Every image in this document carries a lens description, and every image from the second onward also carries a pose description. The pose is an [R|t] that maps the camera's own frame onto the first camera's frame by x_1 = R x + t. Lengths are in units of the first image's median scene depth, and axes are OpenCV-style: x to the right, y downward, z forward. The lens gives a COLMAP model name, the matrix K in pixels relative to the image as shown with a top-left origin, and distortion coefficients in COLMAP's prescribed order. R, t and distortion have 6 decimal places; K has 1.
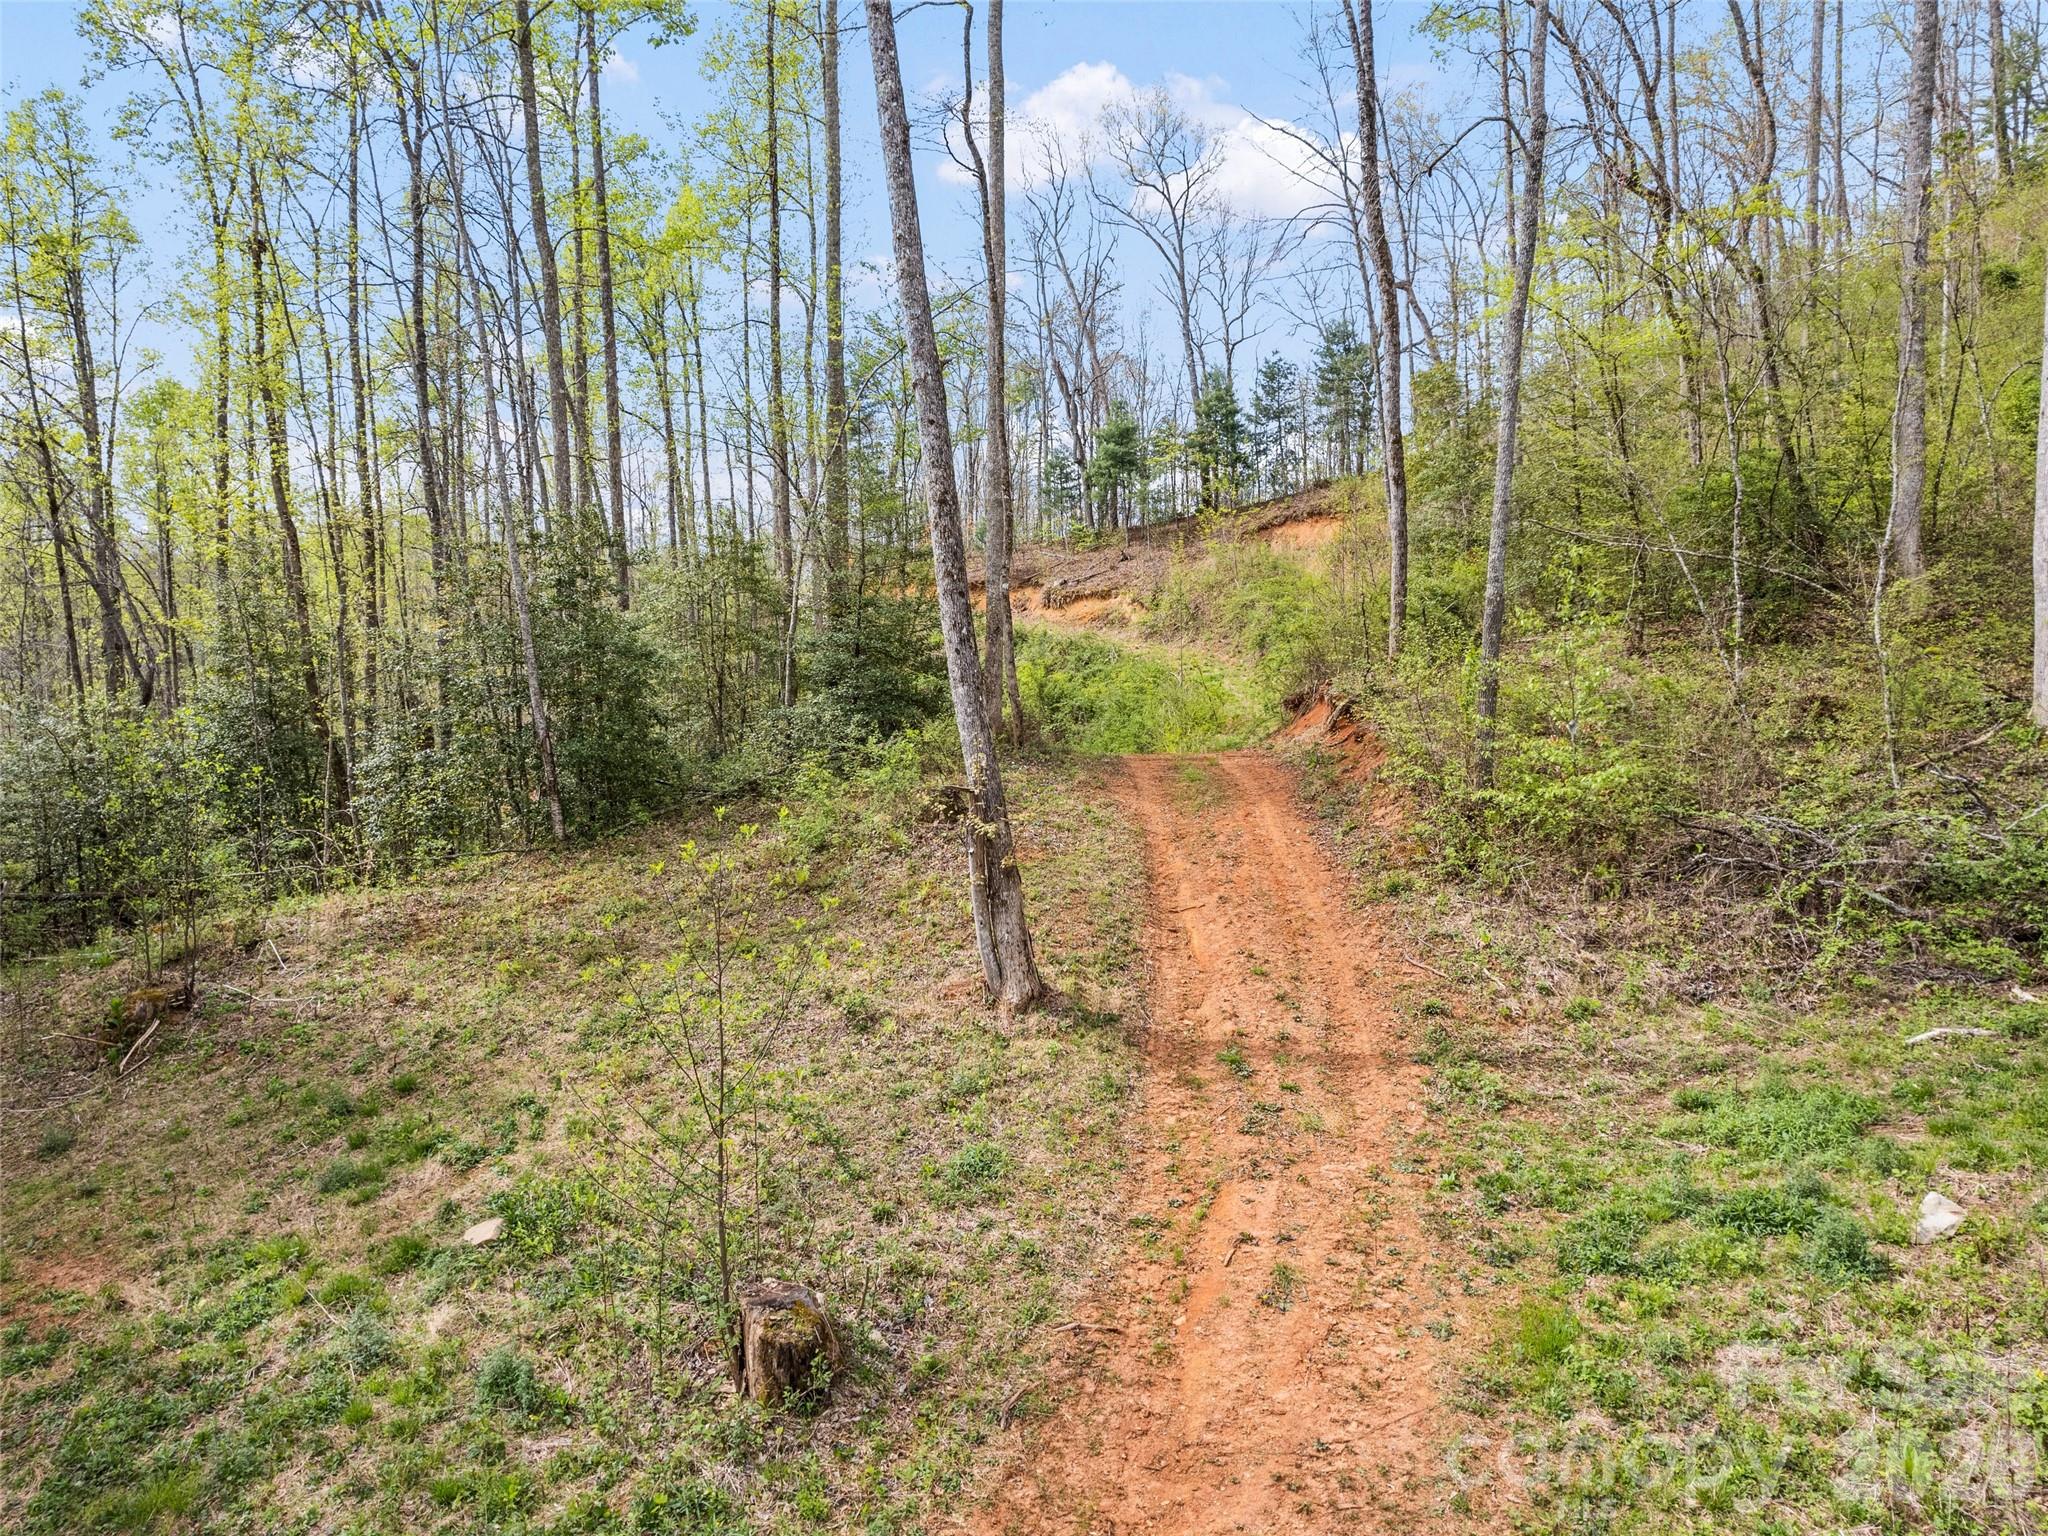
lens RADIAL K [[1424.6, 0, 1020.3], [0, 1424.6, 808.6], [0, 0, 1]] dist [-0.073926, 0.063785]
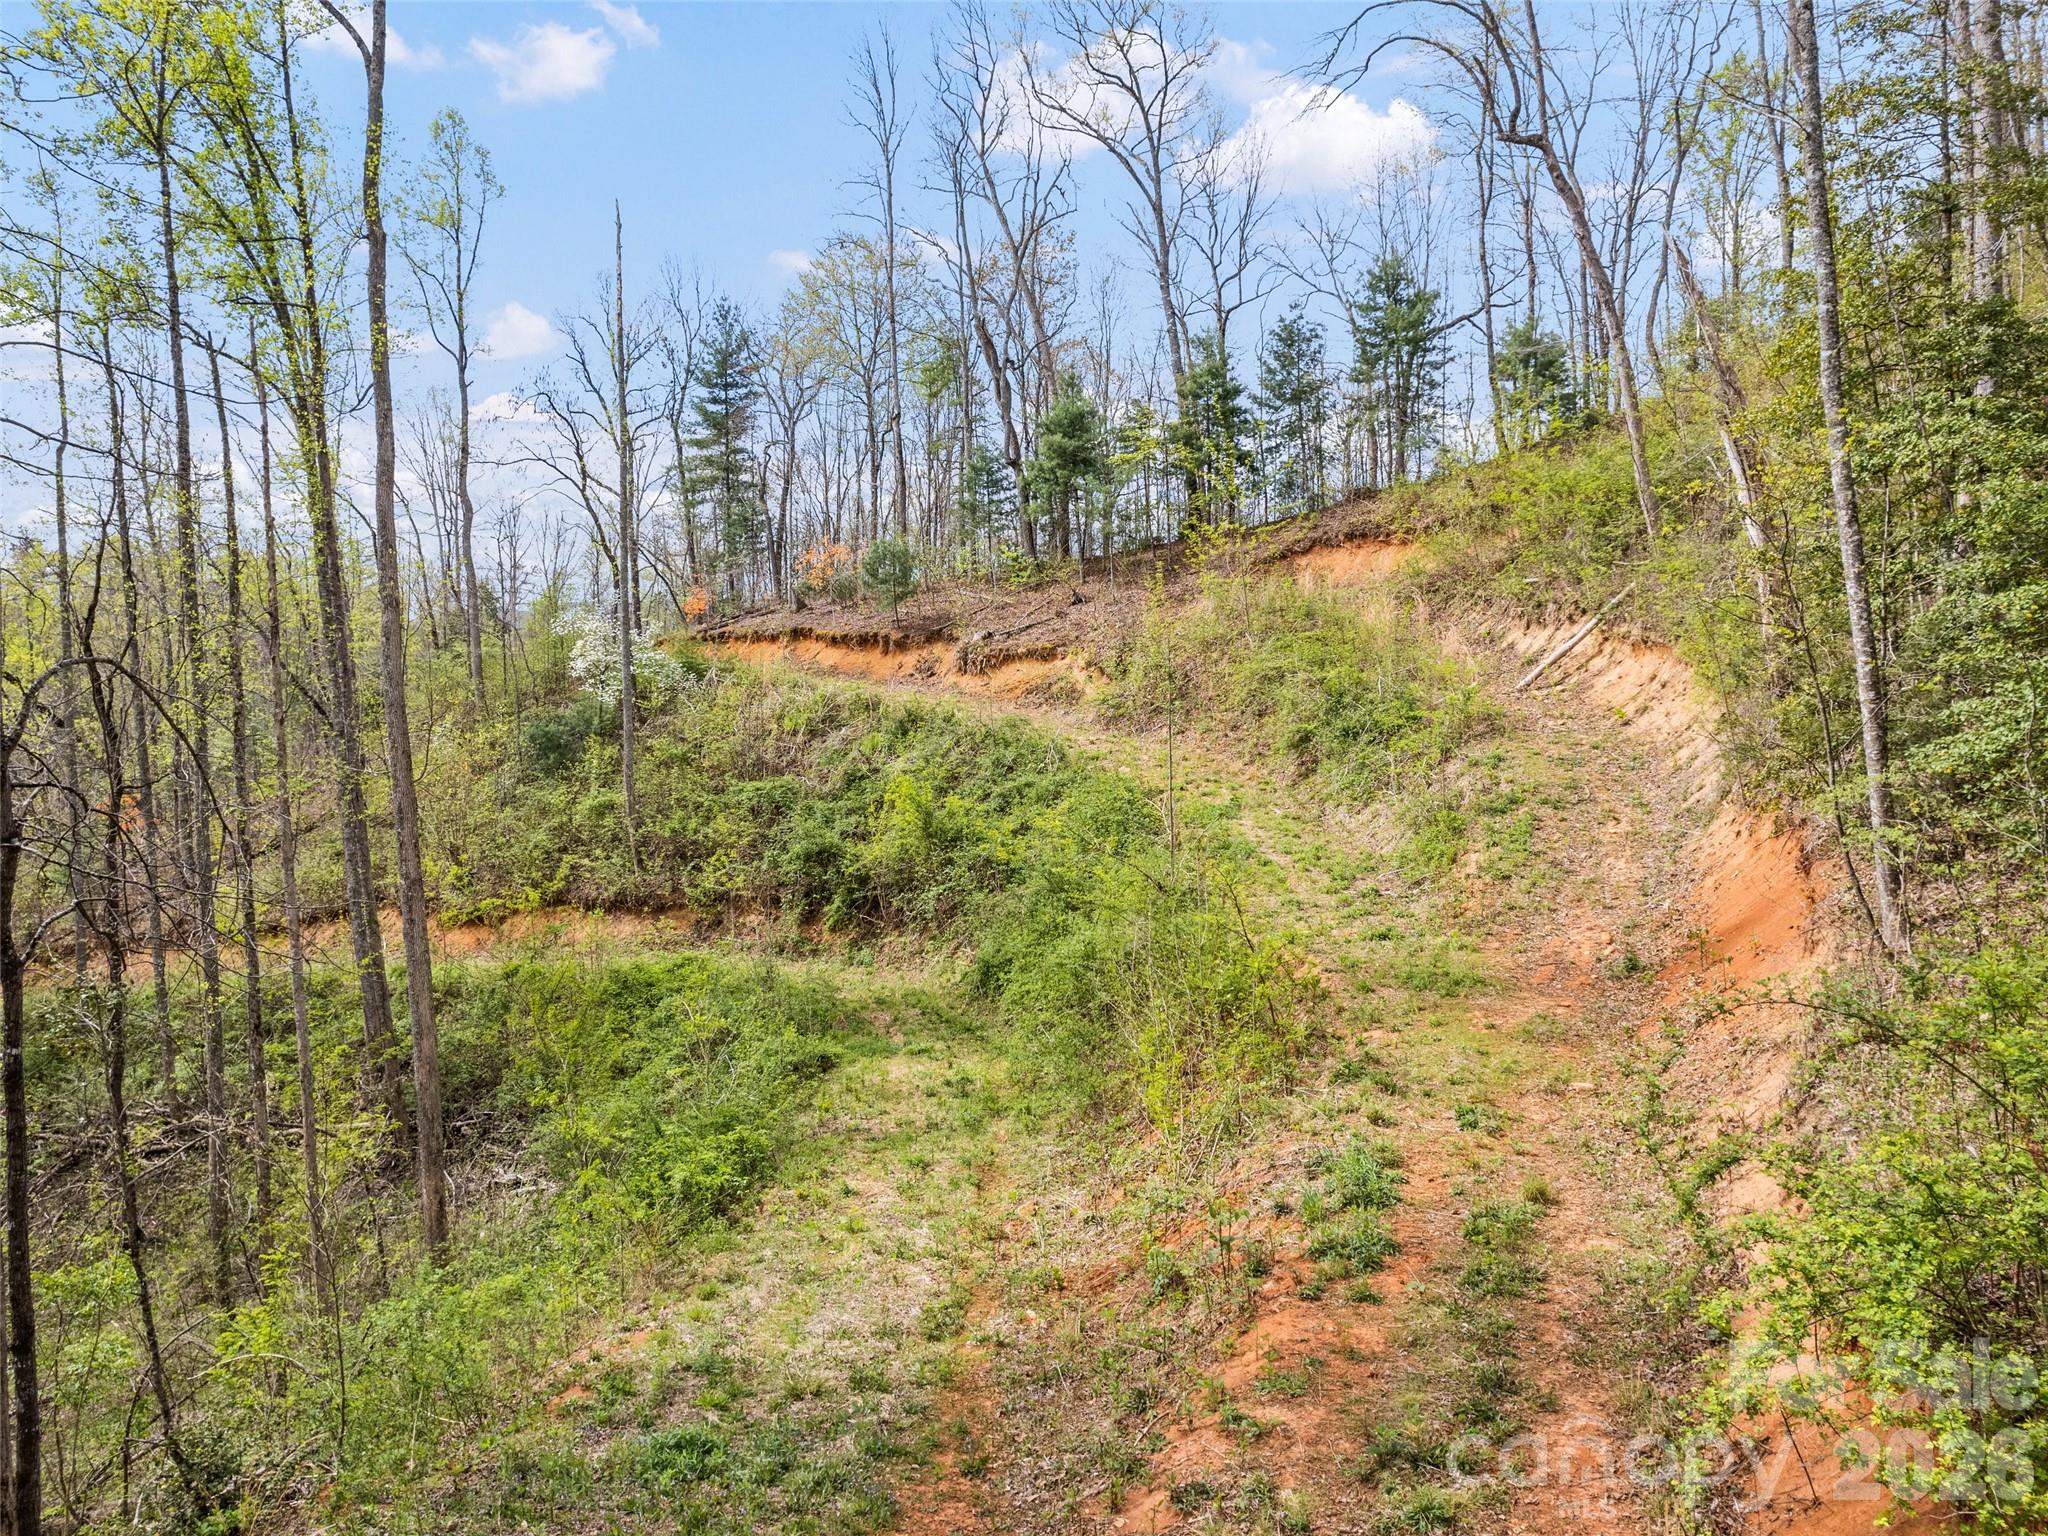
lens RADIAL K [[1424.6, 0, 1020.3], [0, 1424.6, 808.6], [0, 0, 1]] dist [-0.073926, 0.063785]
pose [[0.999806, -0.000946, 0.019666, 0.031777], [0.001515, 0.999580, -0.028947, -0.054789], [-0.019631, 0.028972, 0.999387, 0.310946]]
